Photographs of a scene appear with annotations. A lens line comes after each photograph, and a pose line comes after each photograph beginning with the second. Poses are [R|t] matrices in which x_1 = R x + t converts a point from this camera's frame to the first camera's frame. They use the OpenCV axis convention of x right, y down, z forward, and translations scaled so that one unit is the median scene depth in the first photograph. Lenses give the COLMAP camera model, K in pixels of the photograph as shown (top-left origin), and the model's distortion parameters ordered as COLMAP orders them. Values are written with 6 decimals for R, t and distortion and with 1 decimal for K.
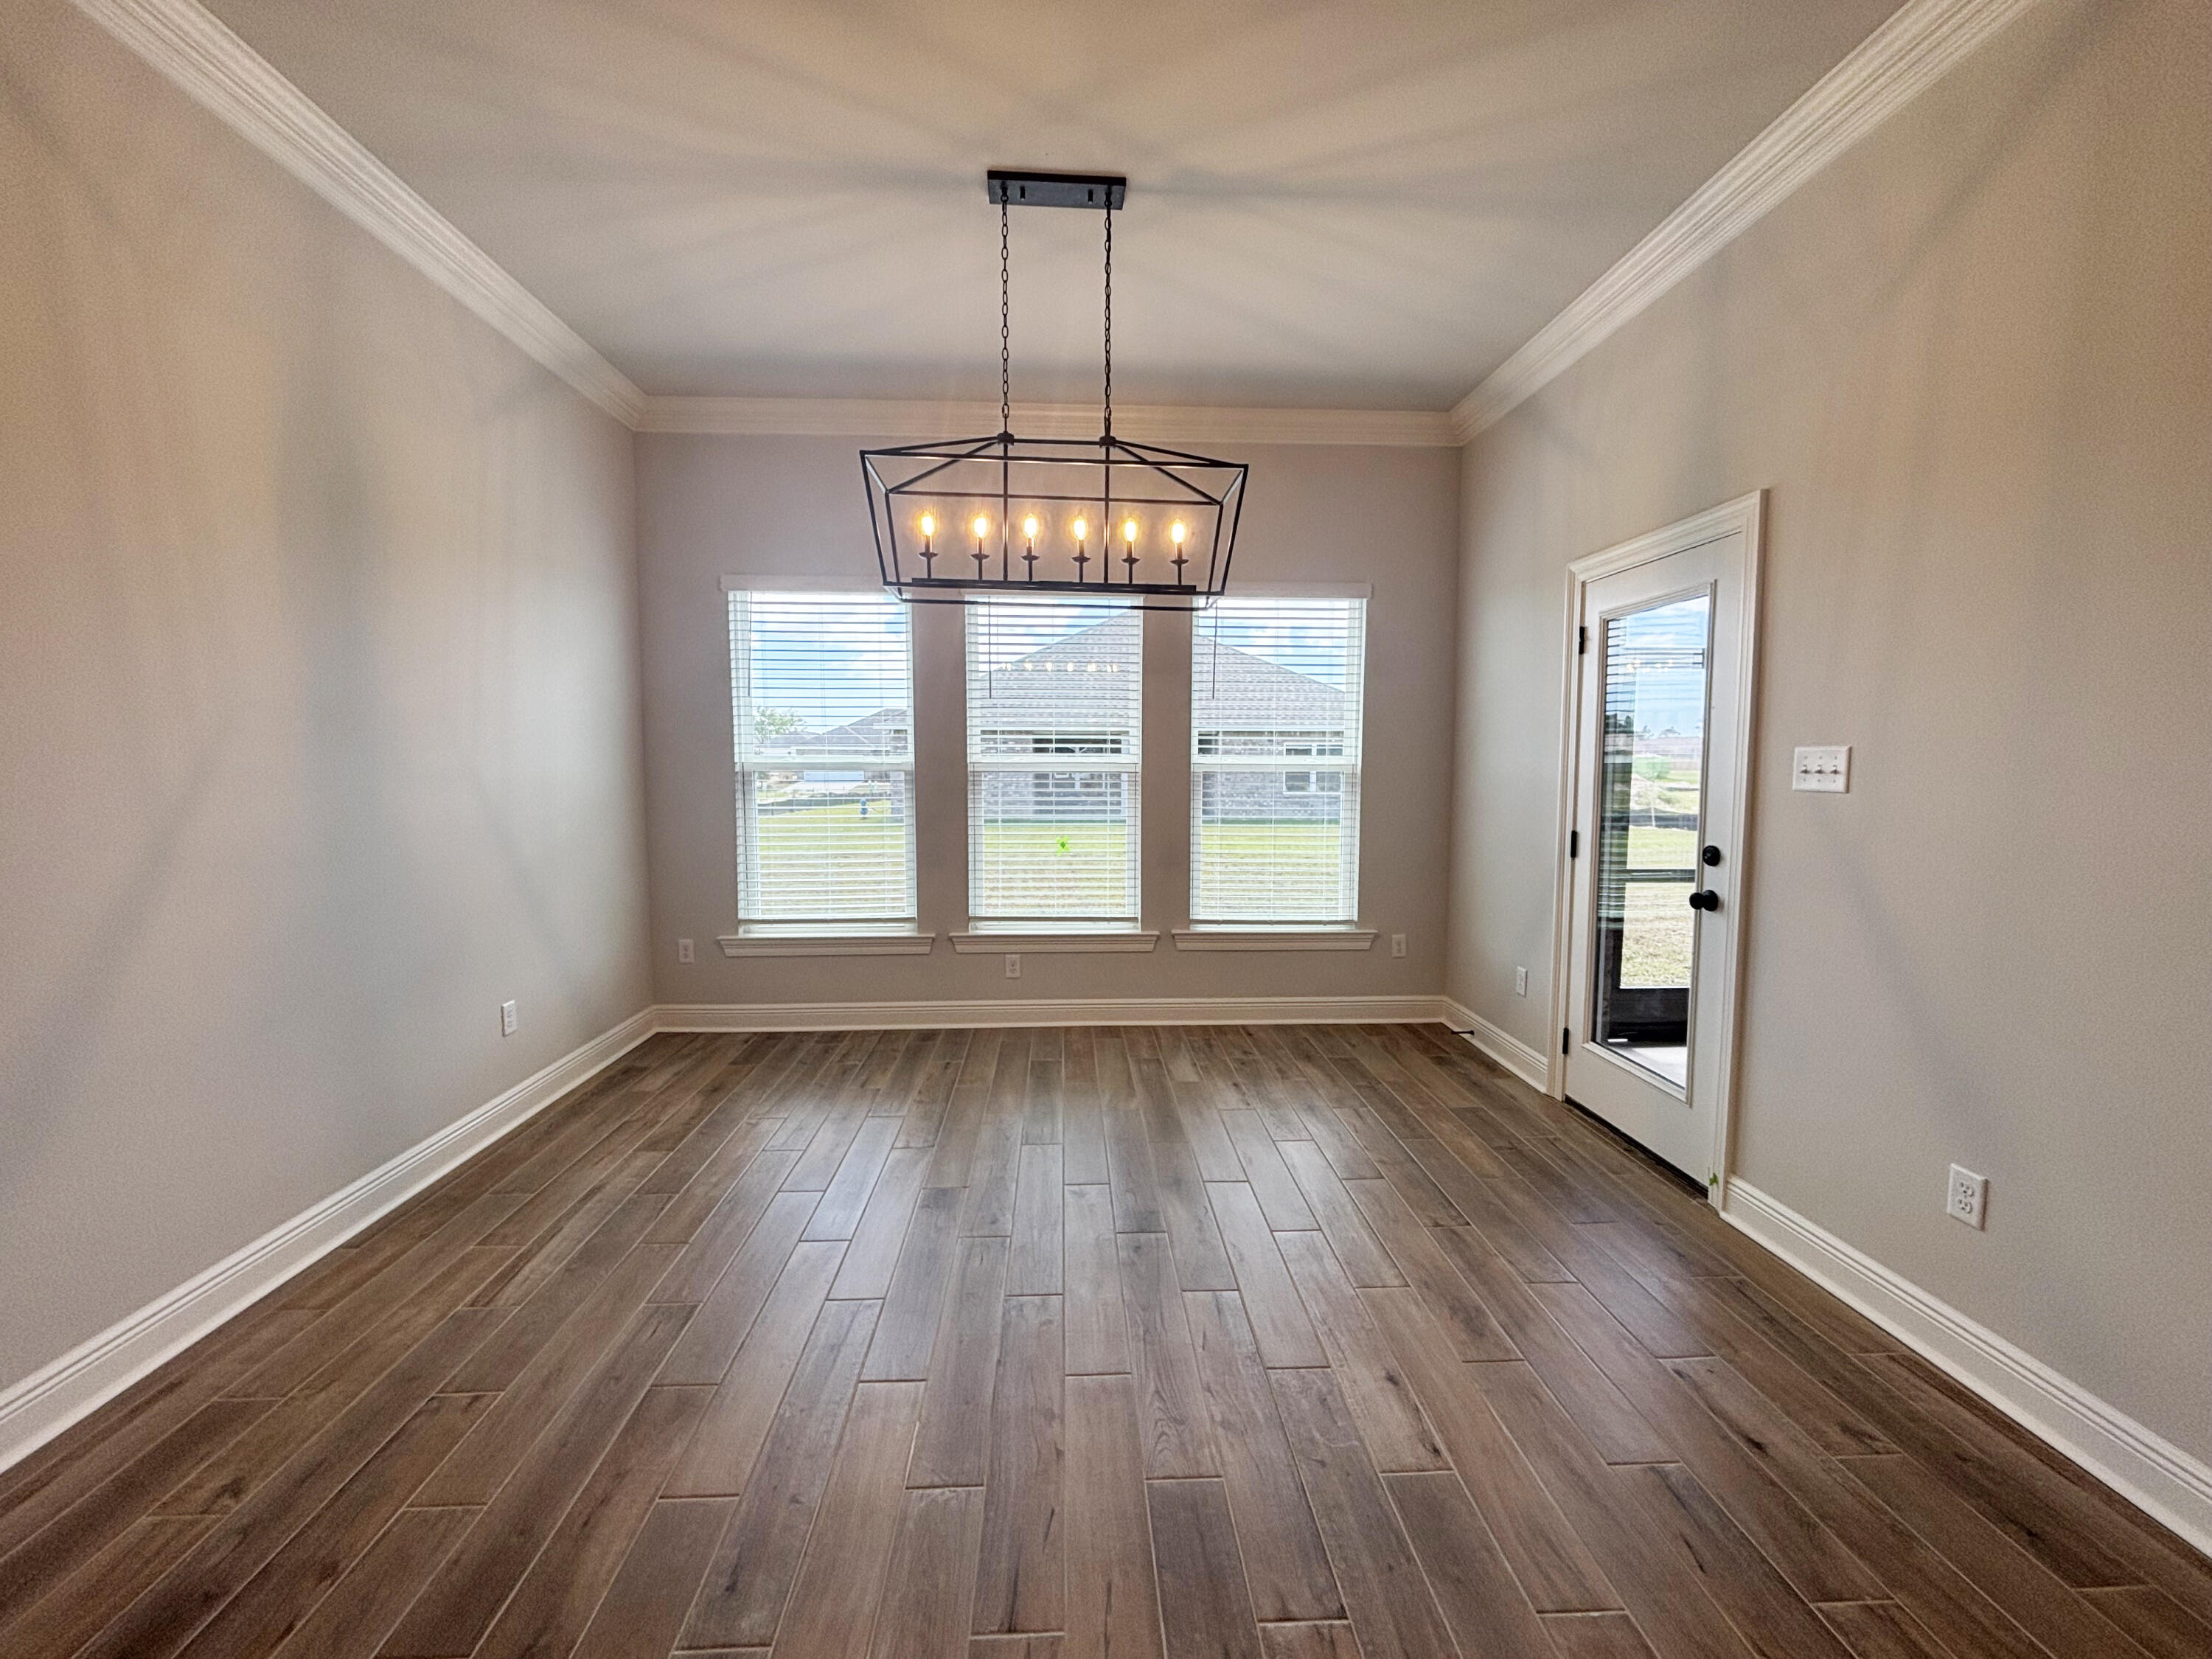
lens RADIAL K [[895.2, 0, 1104.6], [0, 895.2, 824.3], [0, 0, 1]] dist [0.001869, -0.000224]
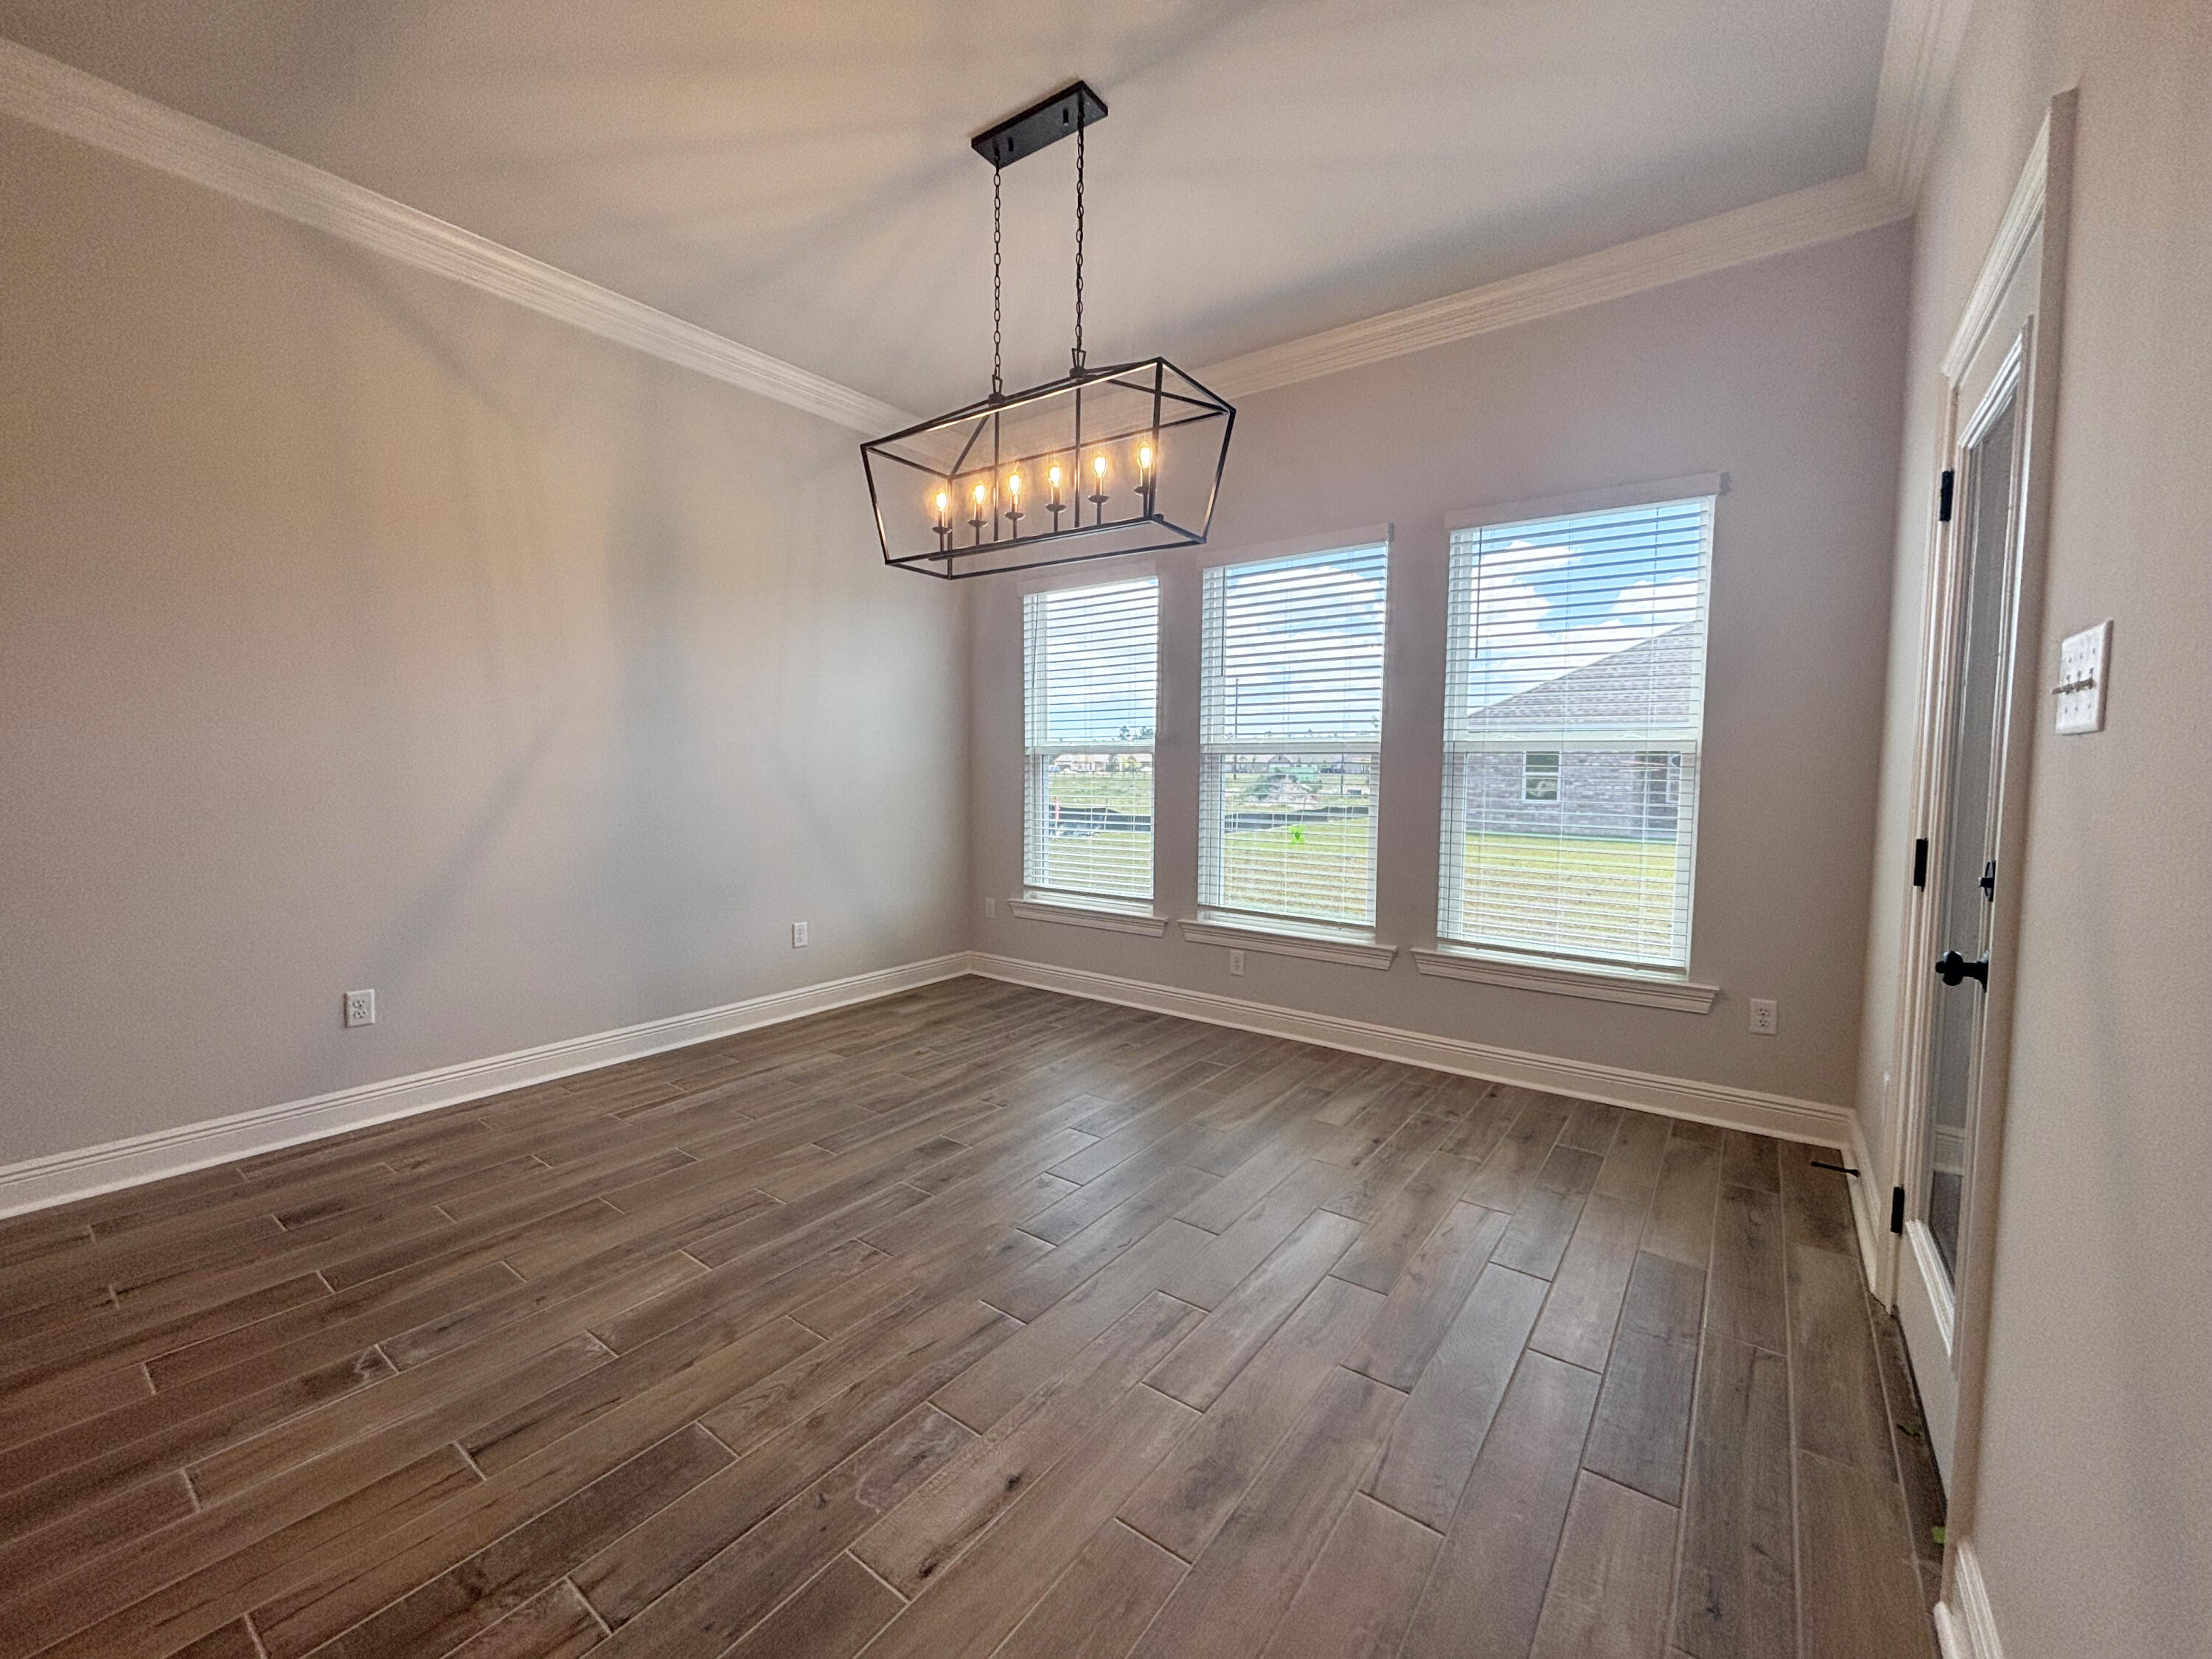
lens RADIAL K [[895.2, 0, 1104.6], [0, 895.2, 824.3], [0, 0, 1]] dist [0.001869, -0.000224]
pose [[0.772415, 0.044972, -0.633524, 0.475672], [-0.052681, 0.998589, 0.006656, 0.020208], [0.632930, 0.028233, 0.773694, 0.239879]]
